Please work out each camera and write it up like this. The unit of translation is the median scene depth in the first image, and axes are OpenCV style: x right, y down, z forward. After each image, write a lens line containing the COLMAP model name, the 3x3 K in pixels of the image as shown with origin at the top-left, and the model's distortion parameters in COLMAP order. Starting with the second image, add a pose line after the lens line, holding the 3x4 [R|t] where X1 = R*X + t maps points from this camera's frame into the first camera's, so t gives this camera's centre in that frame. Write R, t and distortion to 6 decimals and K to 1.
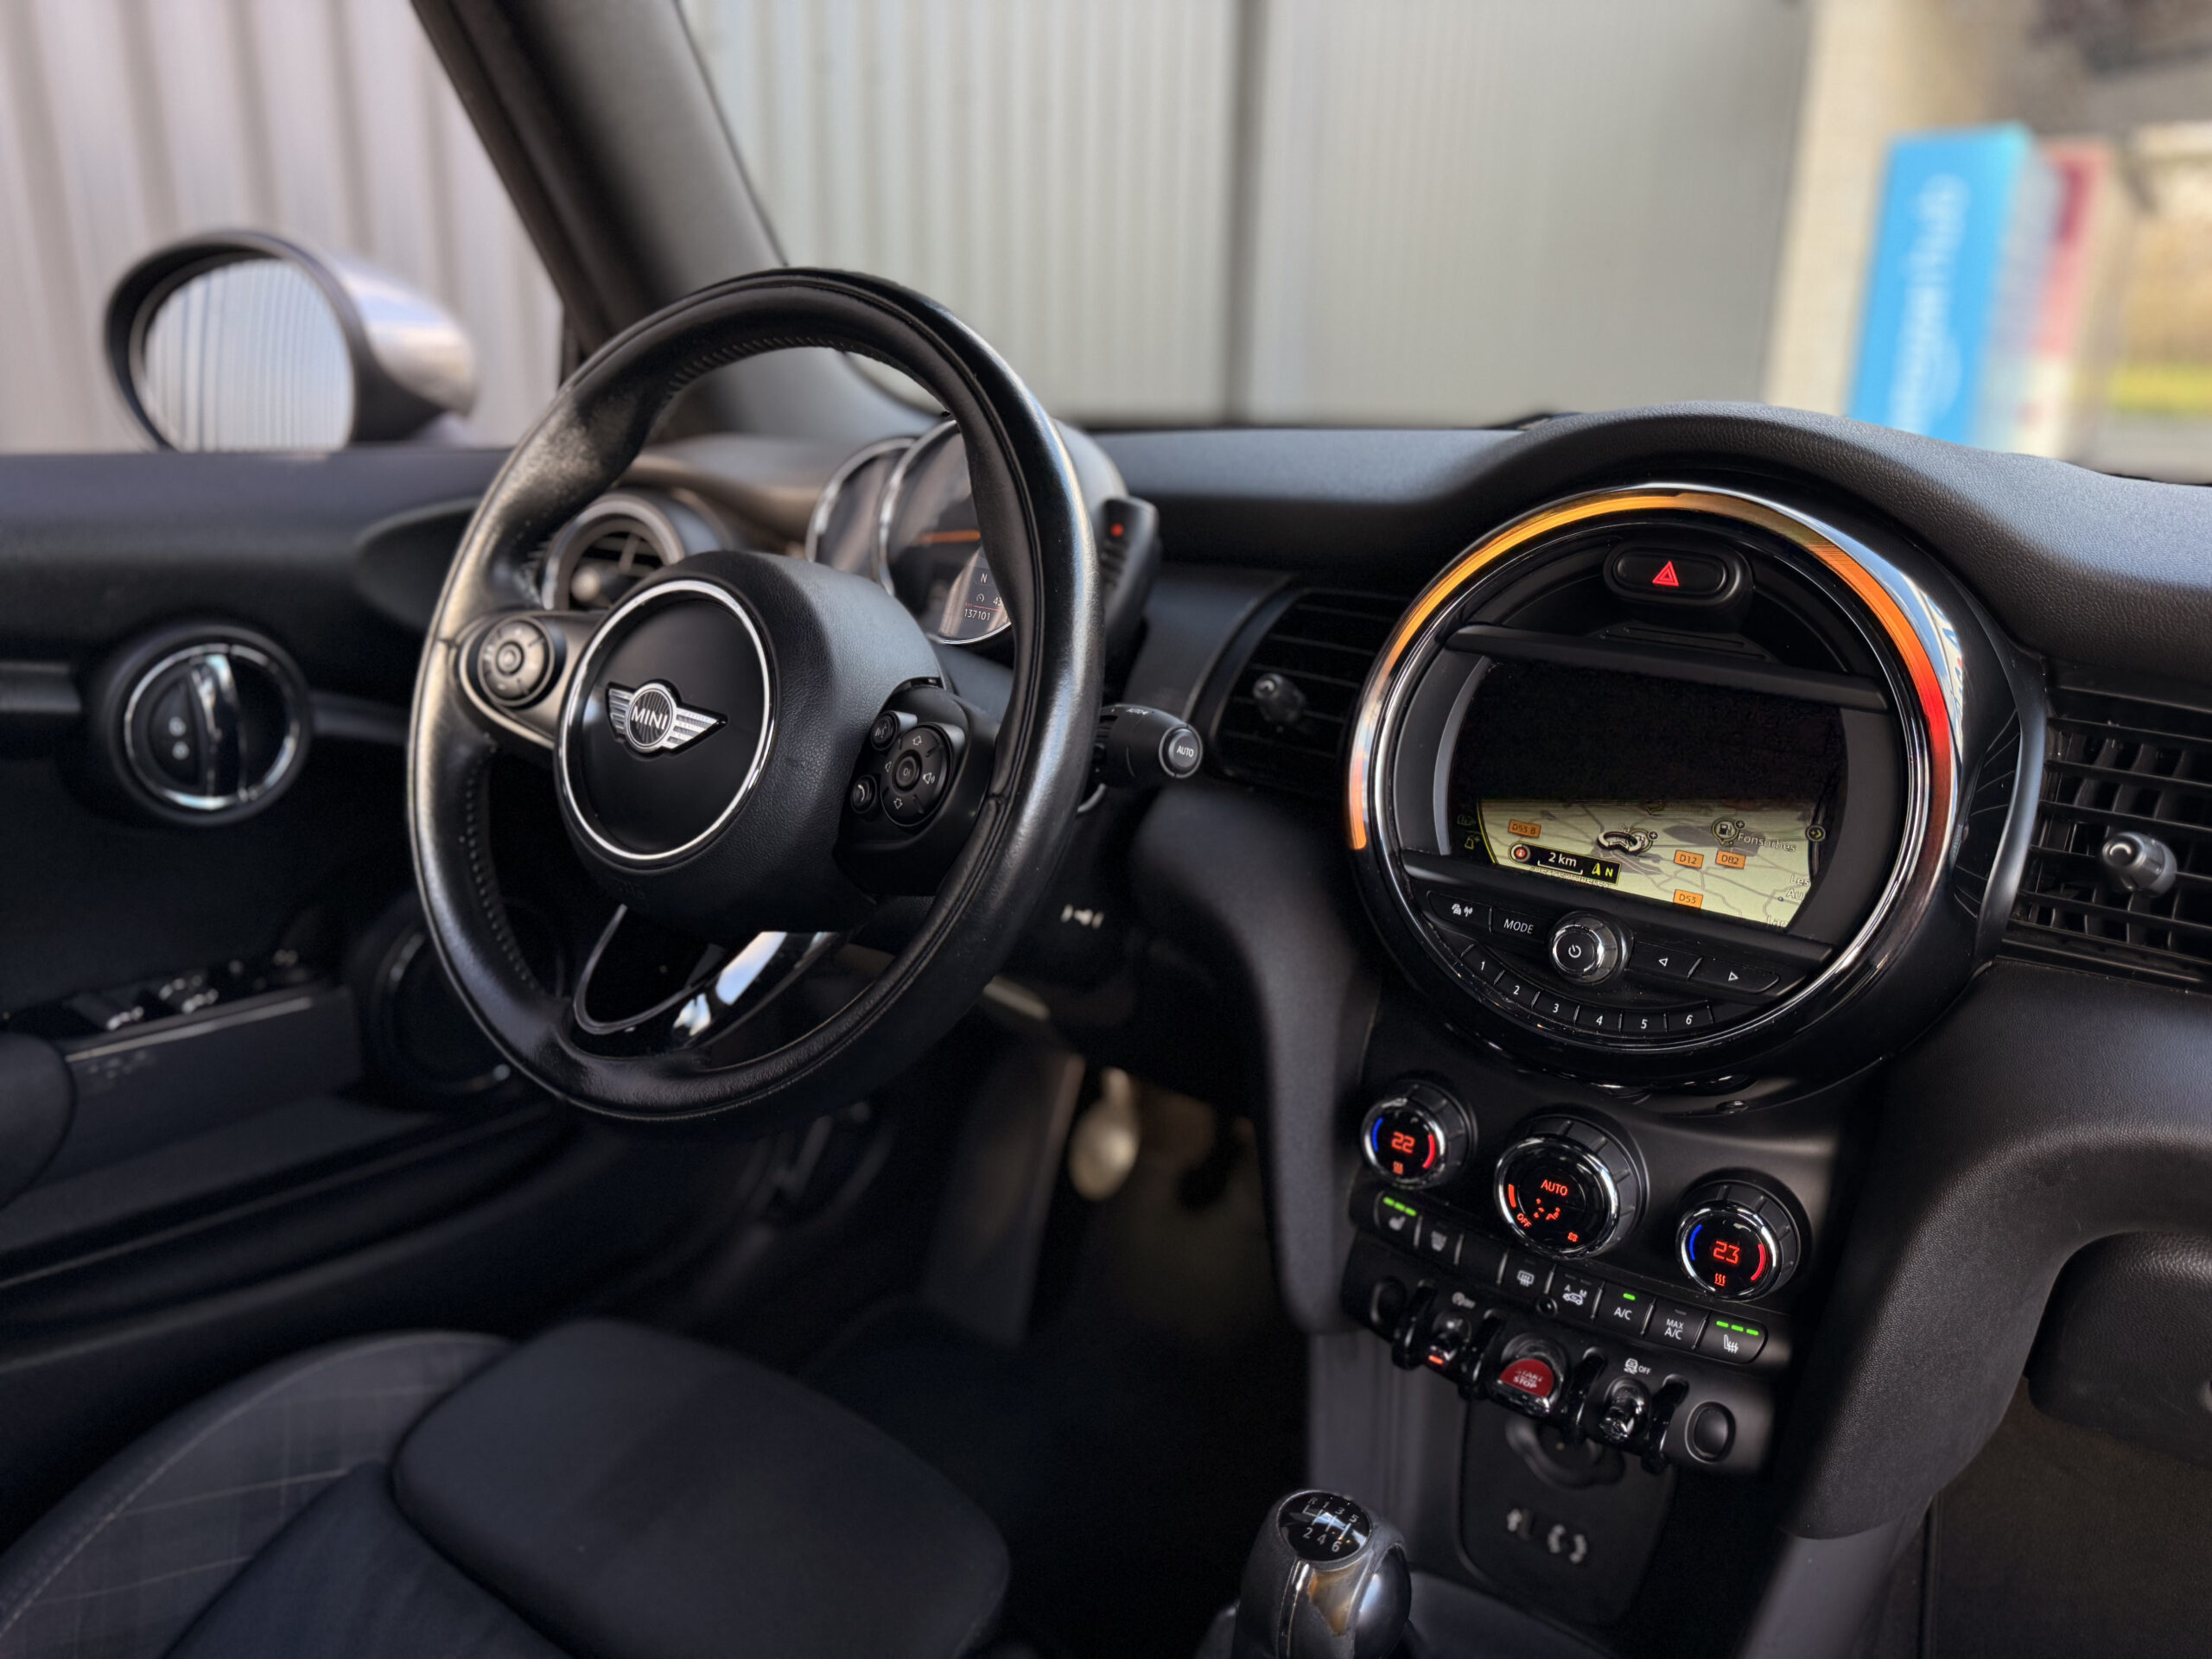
lens RADIAL K [[1551.3, 0, 1106.0], [0, 1551.3, 829.5], [0, 0, 1]] dist [0.016590, -0.036474]
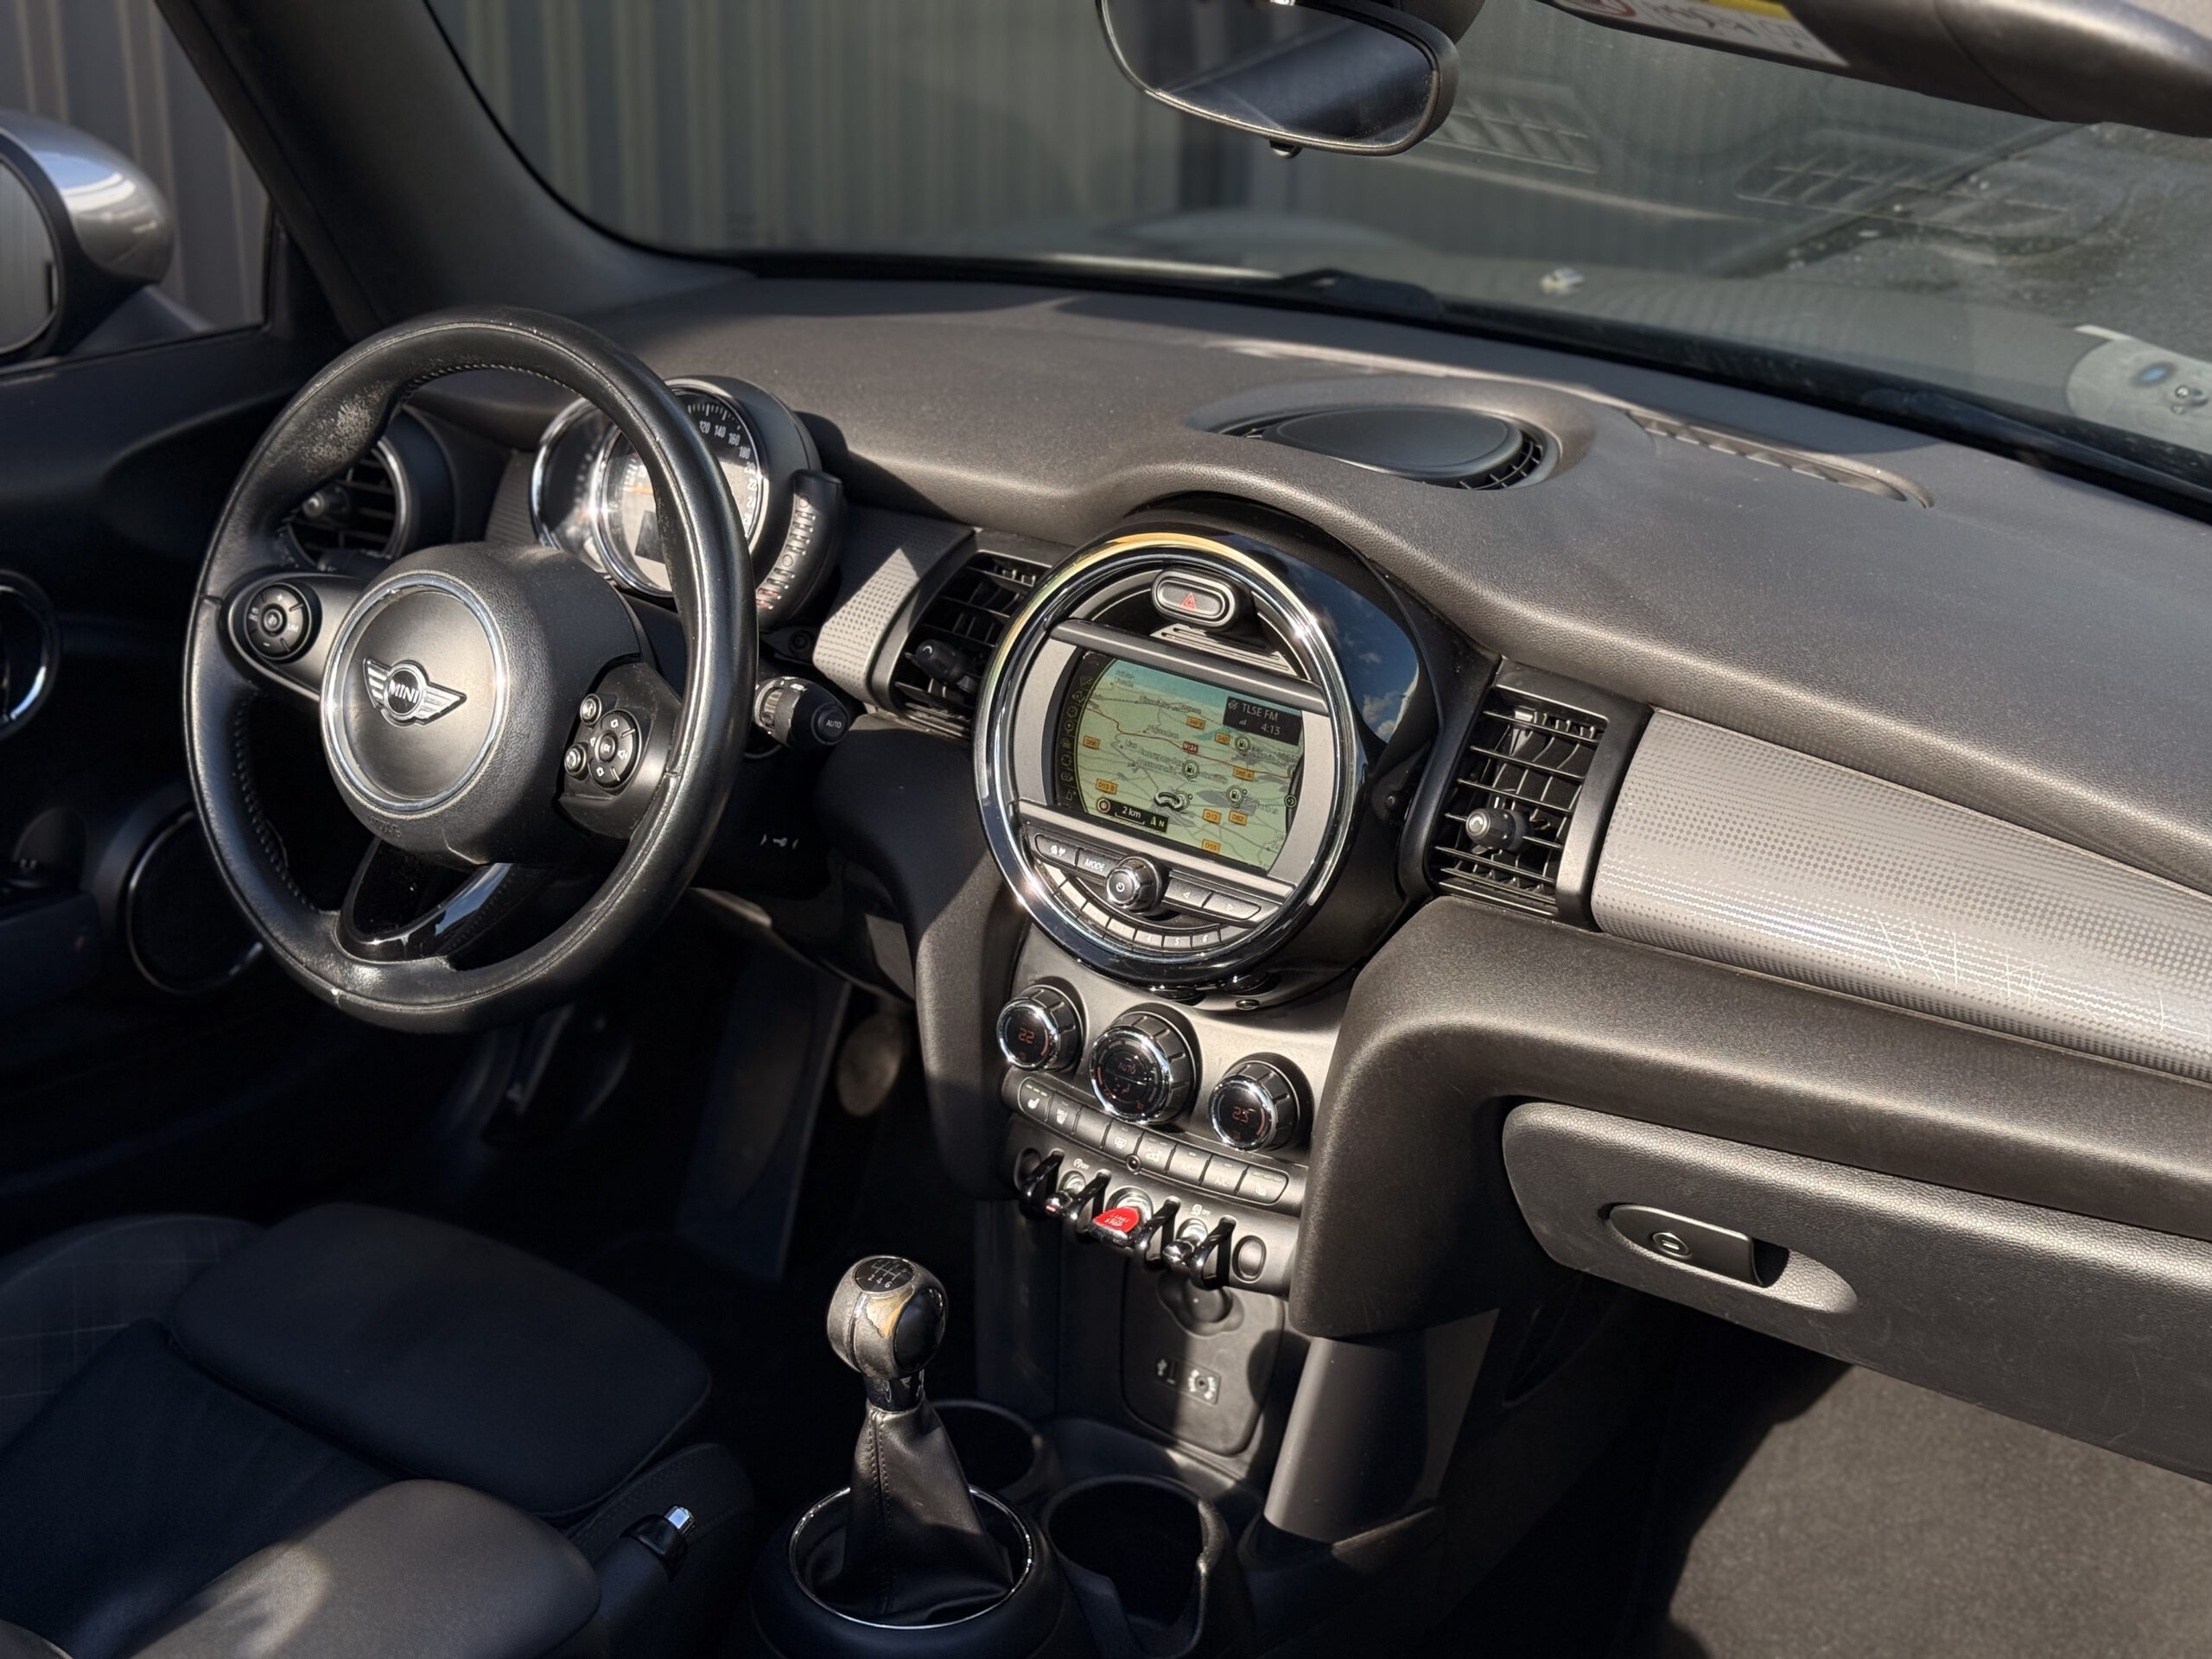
lens RADIAL K [[2892.8, 0, 1106.0], [0, 2892.8, 829.5], [0, 0, 1]] dist [0.093214, -0.044586]
pose [[0.999976, 0.006775, -0.001589, 0.247169], [-0.006583, 0.994968, 0.099978, -0.180126], [0.002258, -0.099965, 0.994988, -1.200733]]
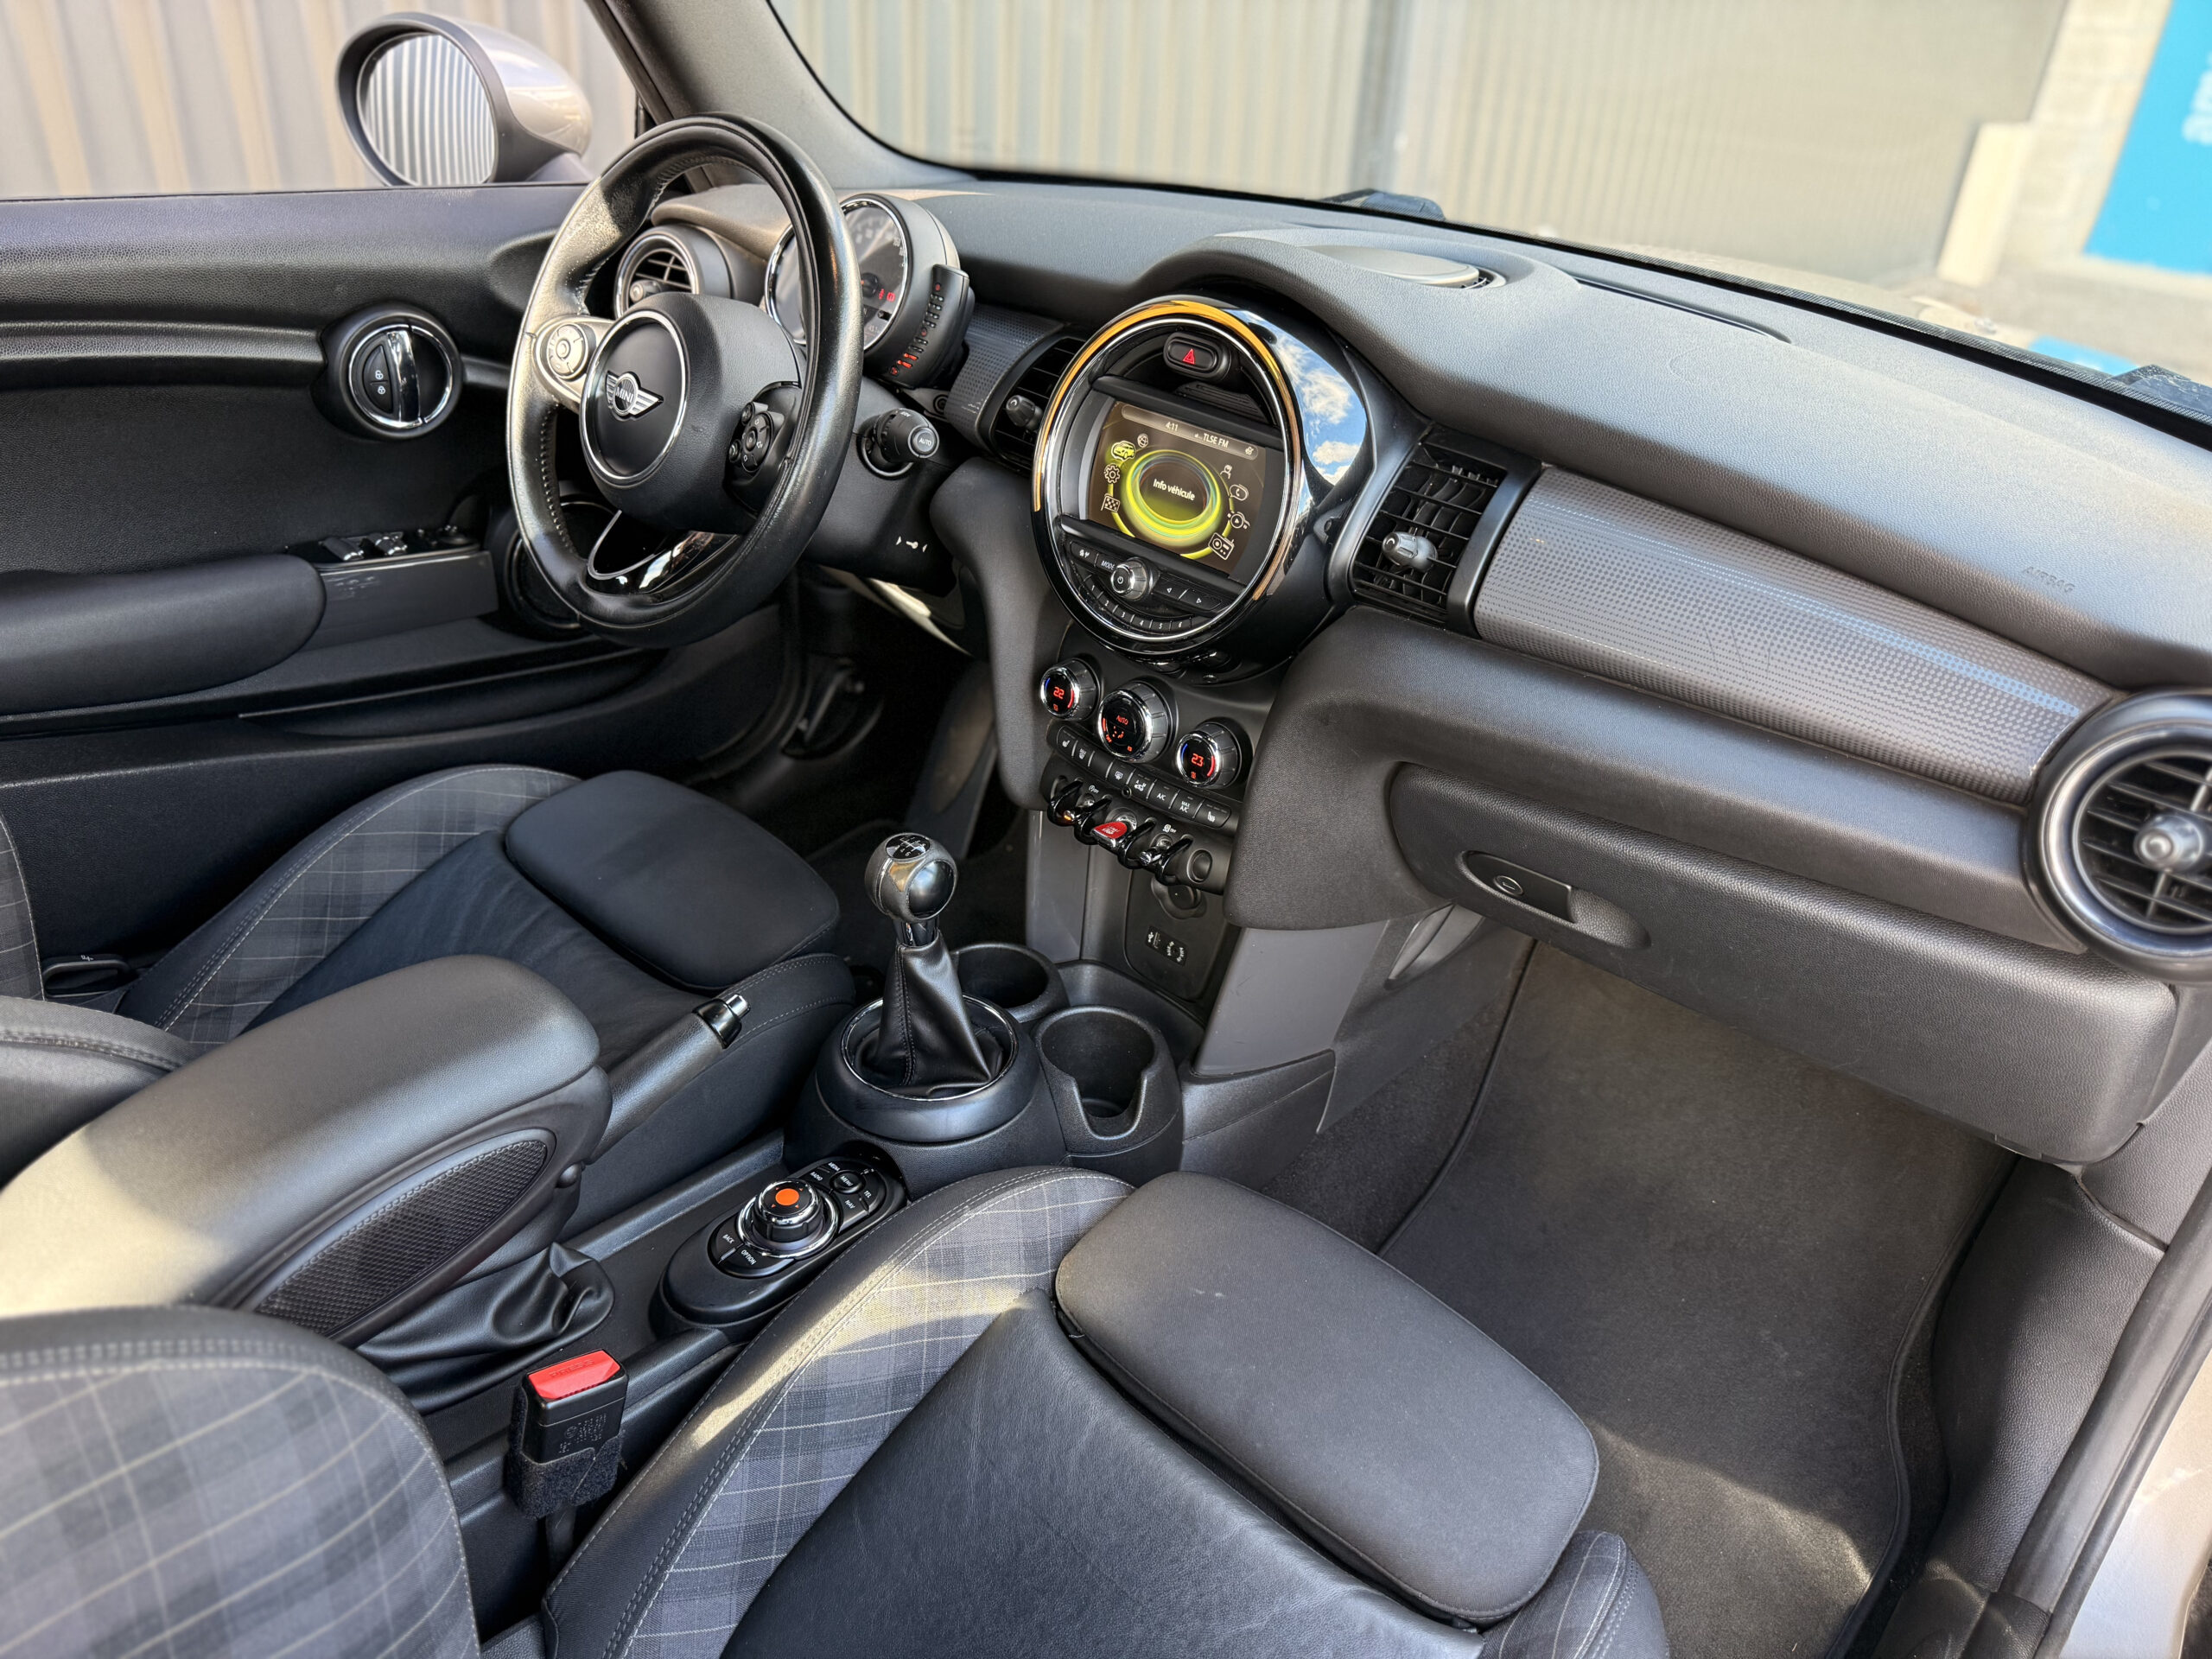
lens RADIAL K [[1499.4, 0, 1106.0], [0, 1499.4, 829.5], [0, 0, 1]] dist [0.079667, -0.166974]
pose [[0.987061, 0.109246, -0.117366, 0.435453], [-0.081986, 0.972923, 0.216099, -0.008662], [0.137796, -0.203681, 0.969292, -0.584649]]
